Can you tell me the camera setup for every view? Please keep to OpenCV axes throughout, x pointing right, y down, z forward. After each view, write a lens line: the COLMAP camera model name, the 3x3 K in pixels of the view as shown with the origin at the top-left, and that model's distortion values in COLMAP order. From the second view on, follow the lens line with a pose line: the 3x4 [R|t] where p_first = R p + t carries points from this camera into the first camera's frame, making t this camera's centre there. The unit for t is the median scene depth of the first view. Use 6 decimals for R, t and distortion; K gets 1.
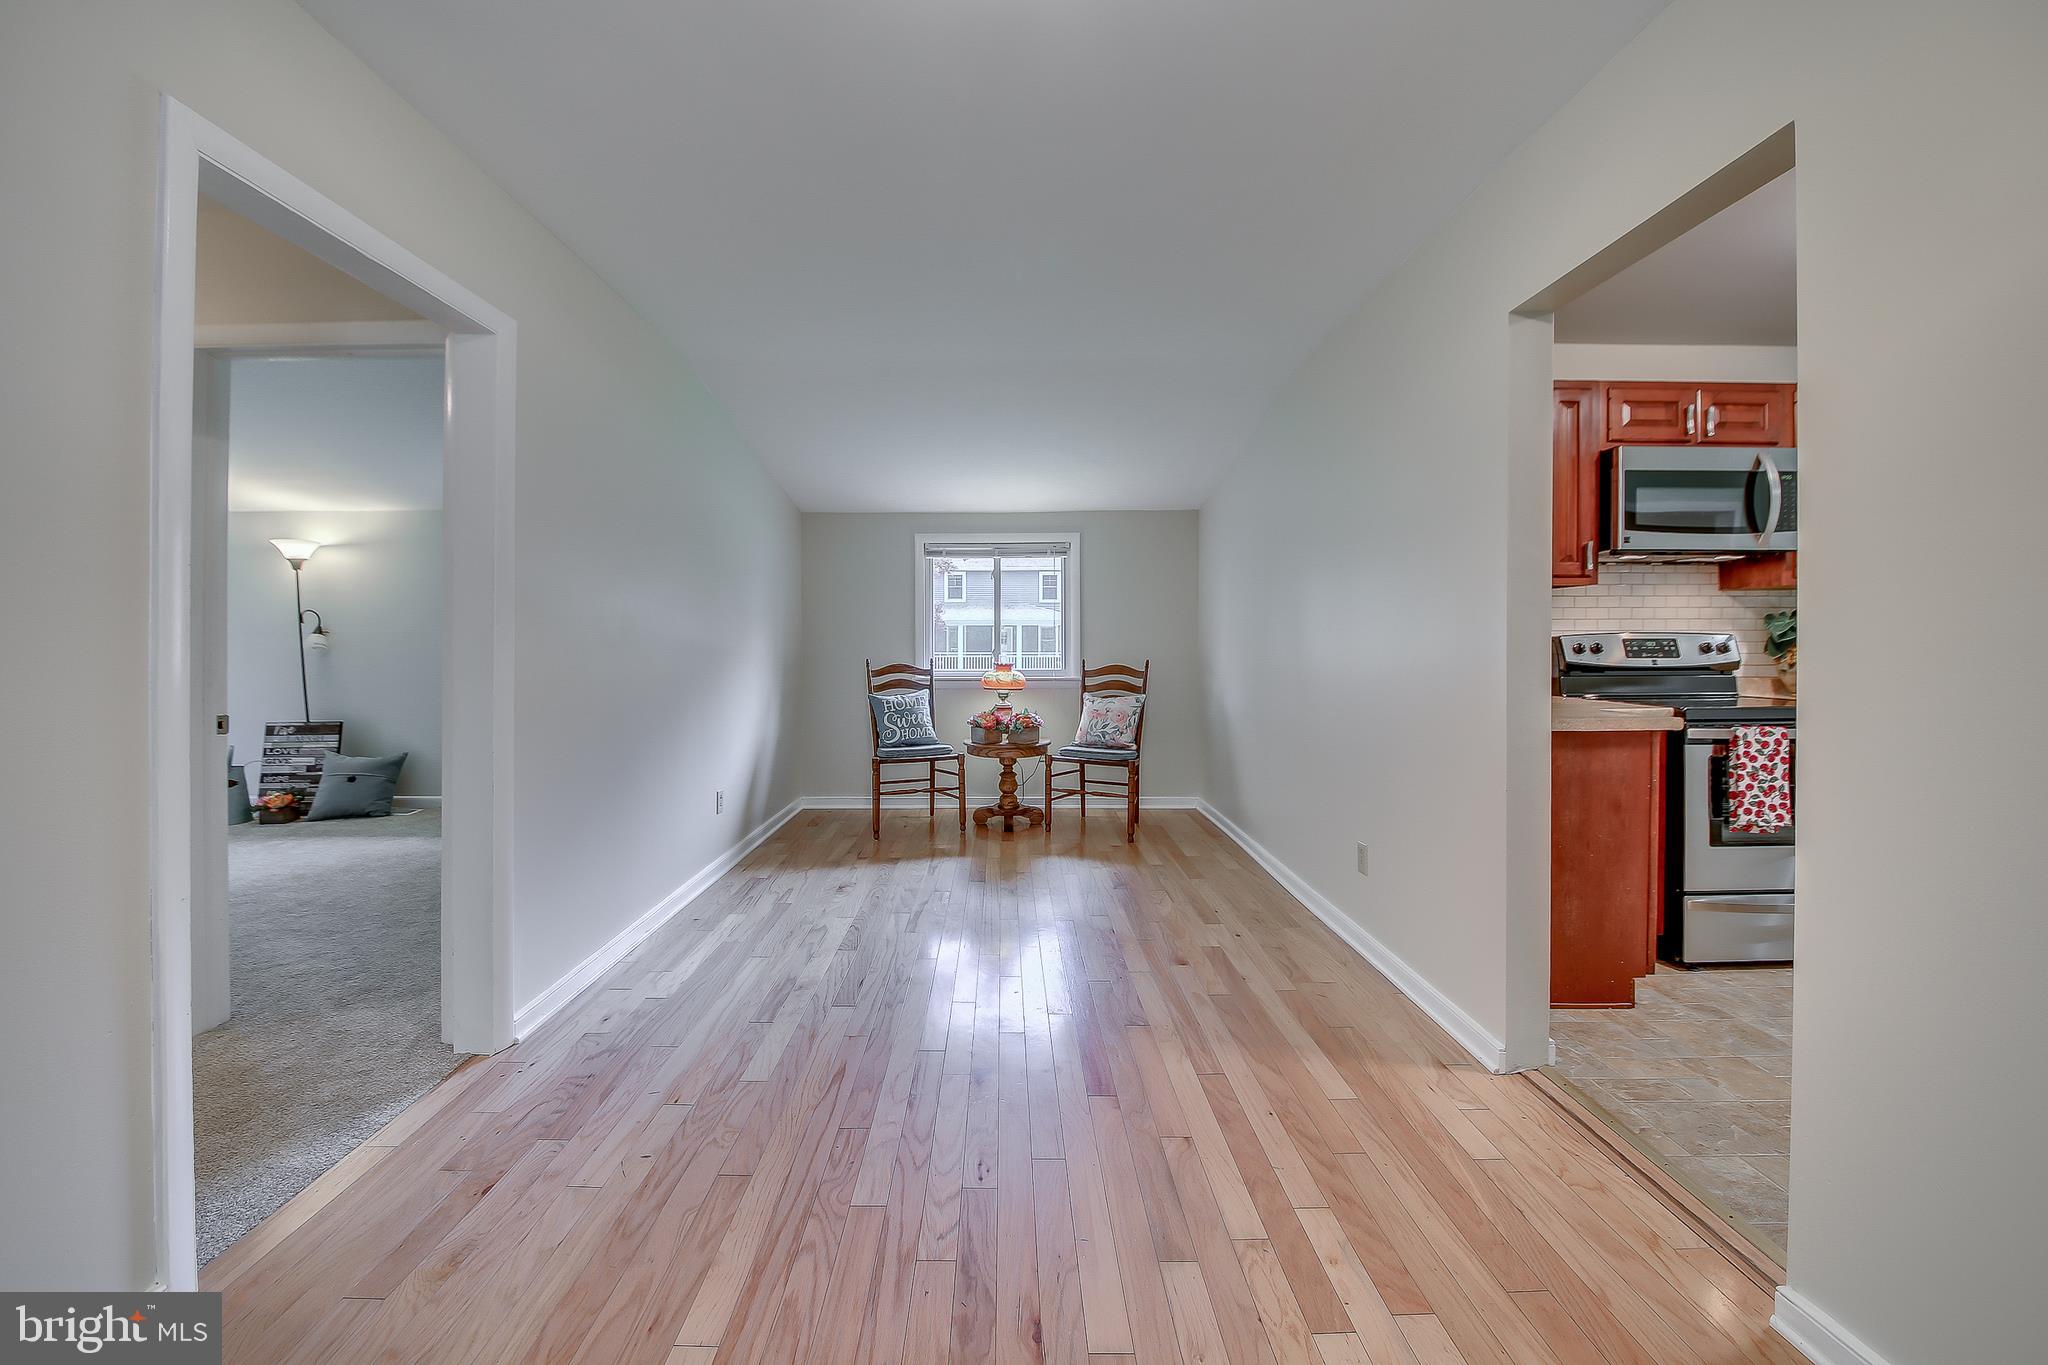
lens RADIAL K [[753.8, 0, 1000.5], [0, 753.8, 648.2], [0, 0, 1]] dist [0.000011, -0.005528]
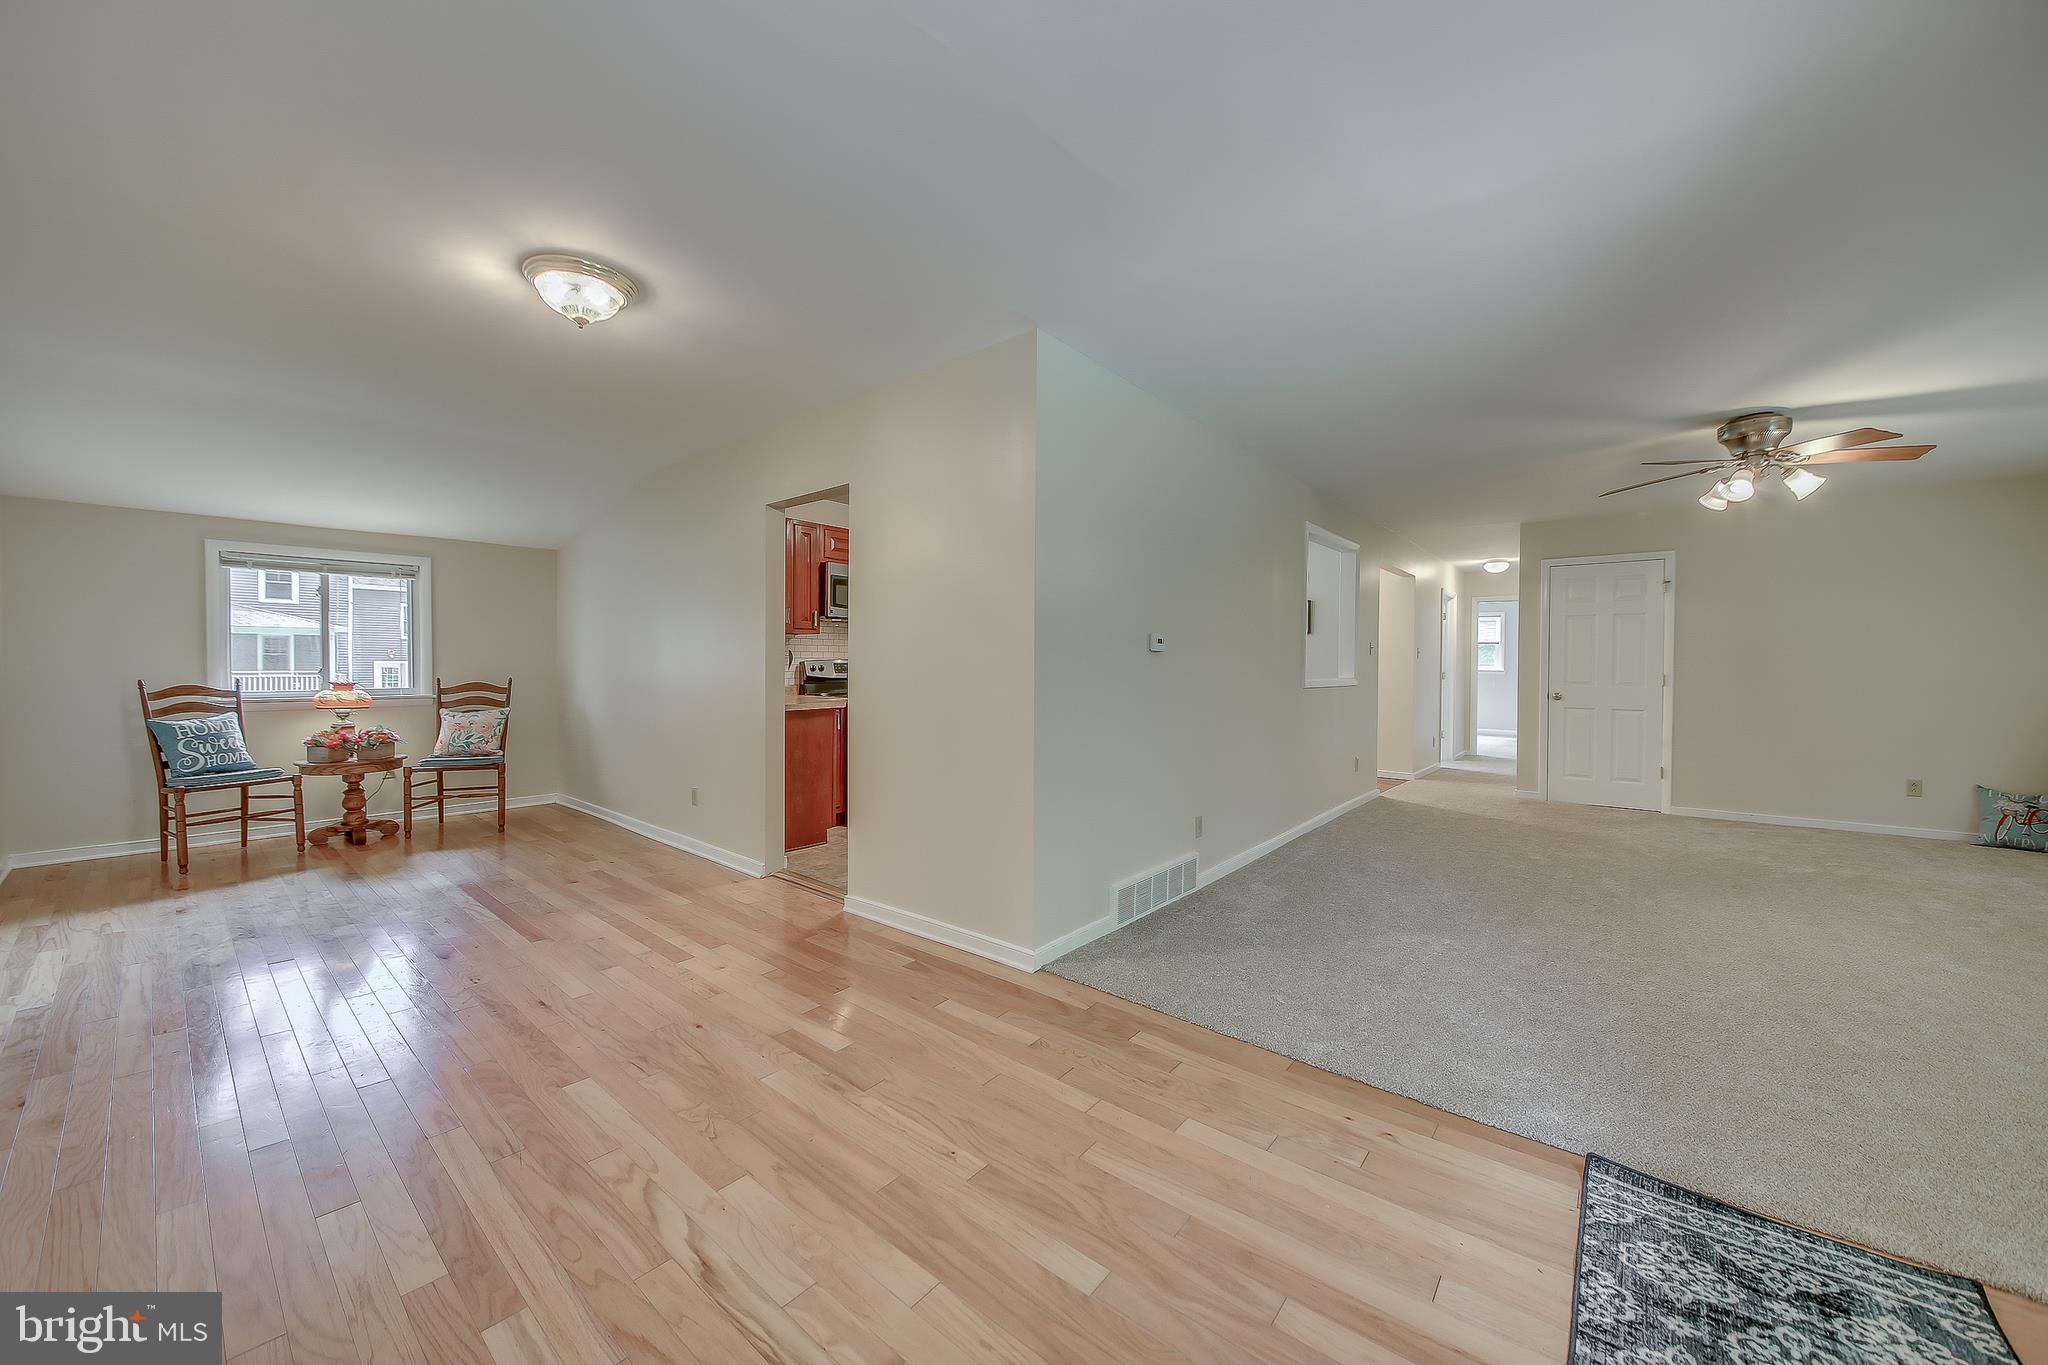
lens RADIAL K [[753.8, 0, 1022.3], [0, 753.8, 664.9], [0, 0, 1]] dist [0.000011, -0.005528]
pose [[0.651117, 0.001834, 0.758975, -0.295635], [-0.001477, 0.999998, -0.001150, -0.006776], [-0.758976, -0.000372, 0.651118, -0.598993]]
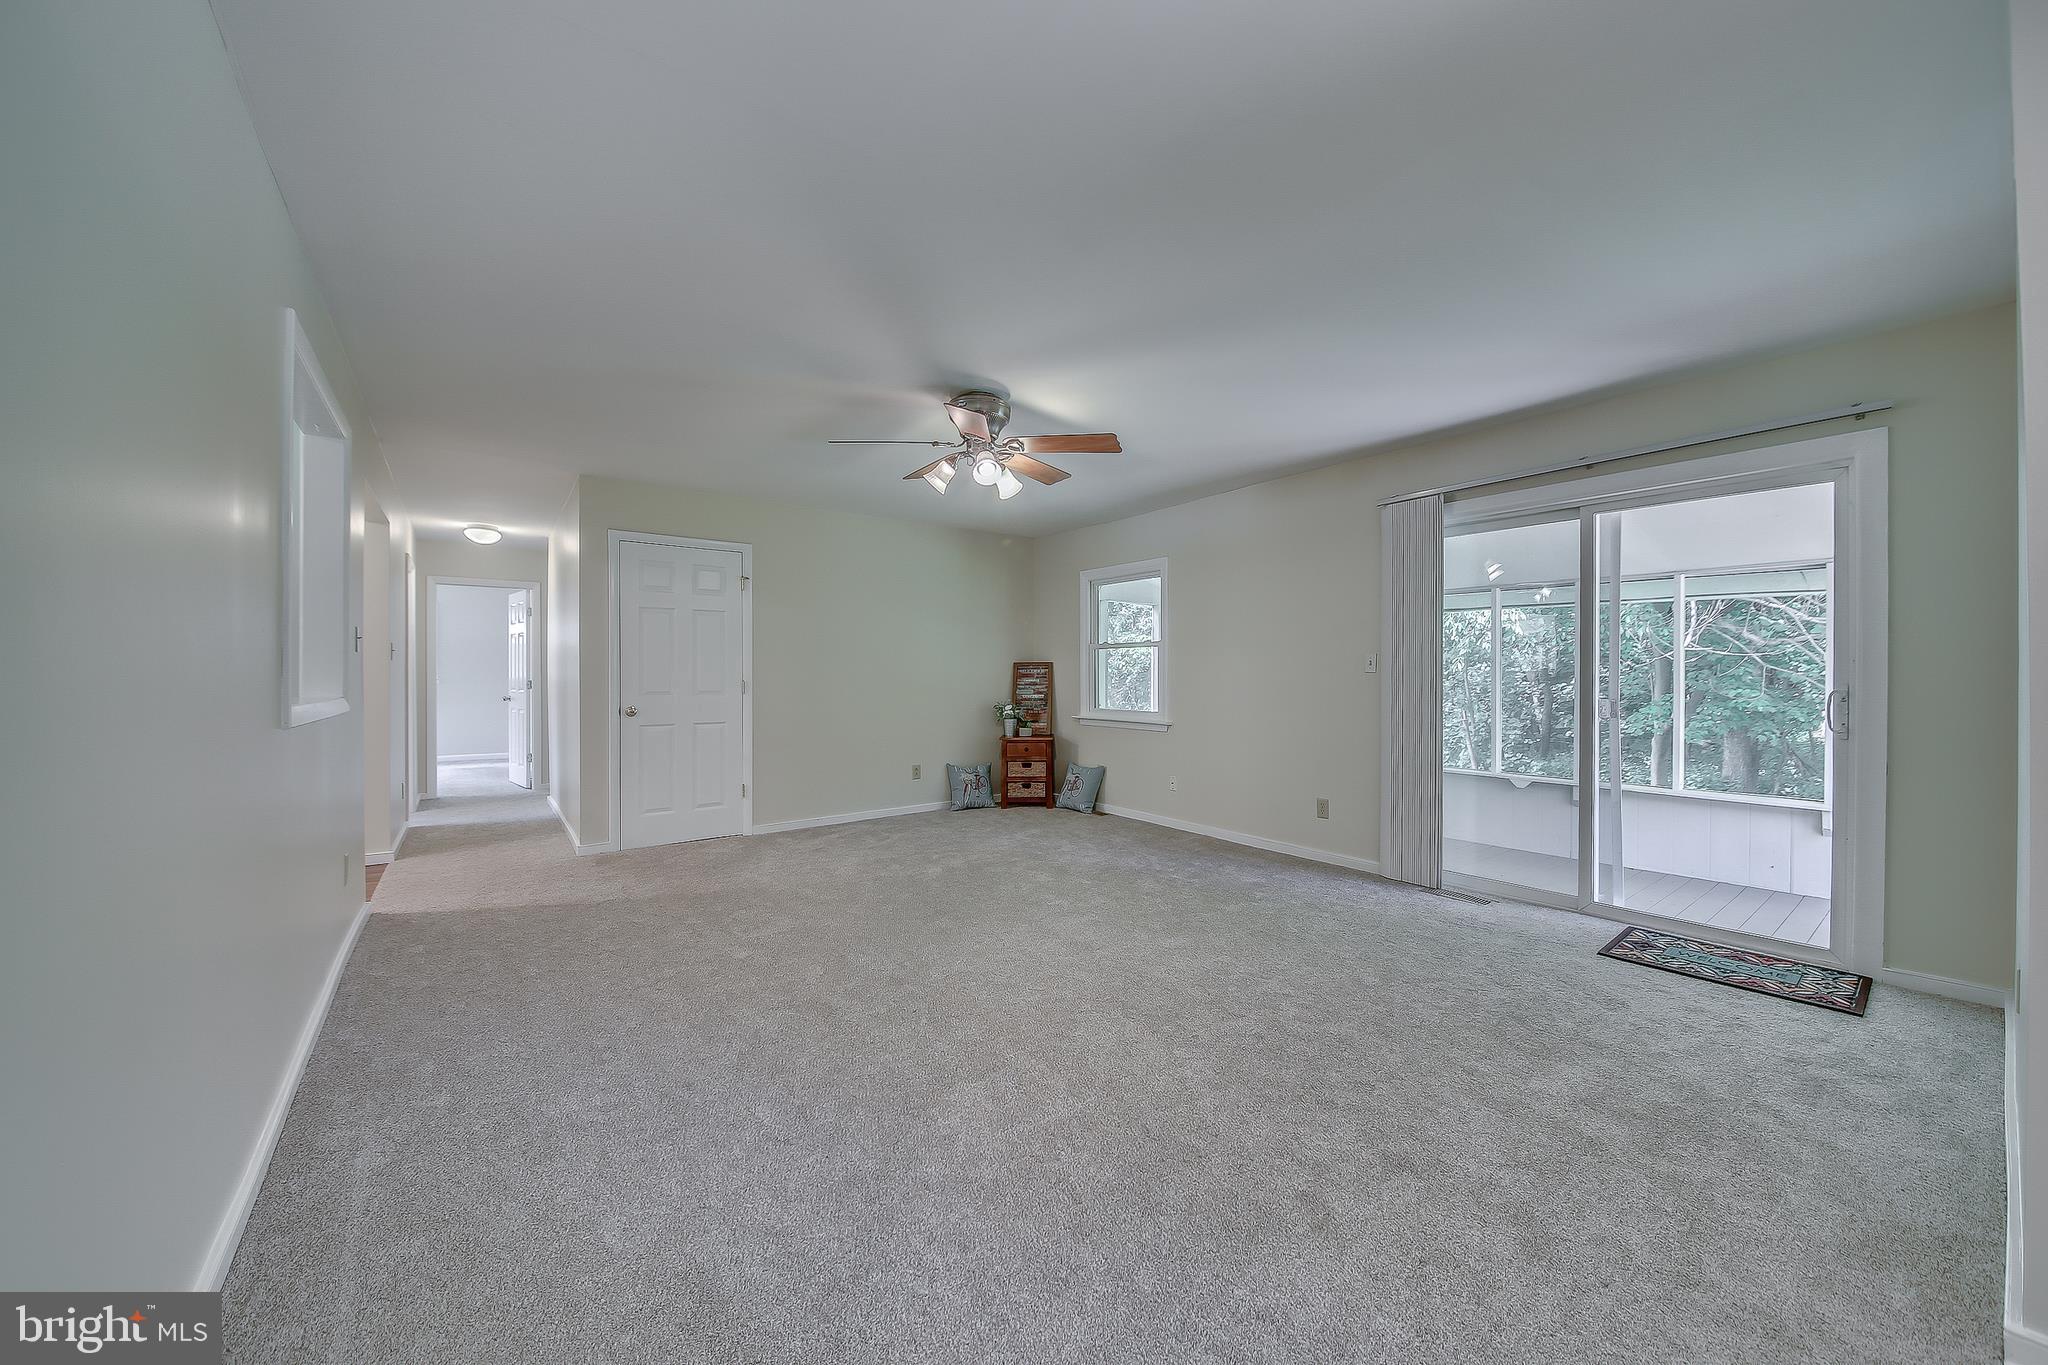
lens RADIAL K [[753.8, 0, 1016.8], [0, 753.8, 671.4], [0, 0, 1]] dist [0.000011, -0.005528]
pose [[-0.585467, 0.007238, 0.810664, 0.462948], [0.012131, 0.999926, -0.000166, -0.001431], [-0.810606, 0.009737, -0.585511, -0.084715]]
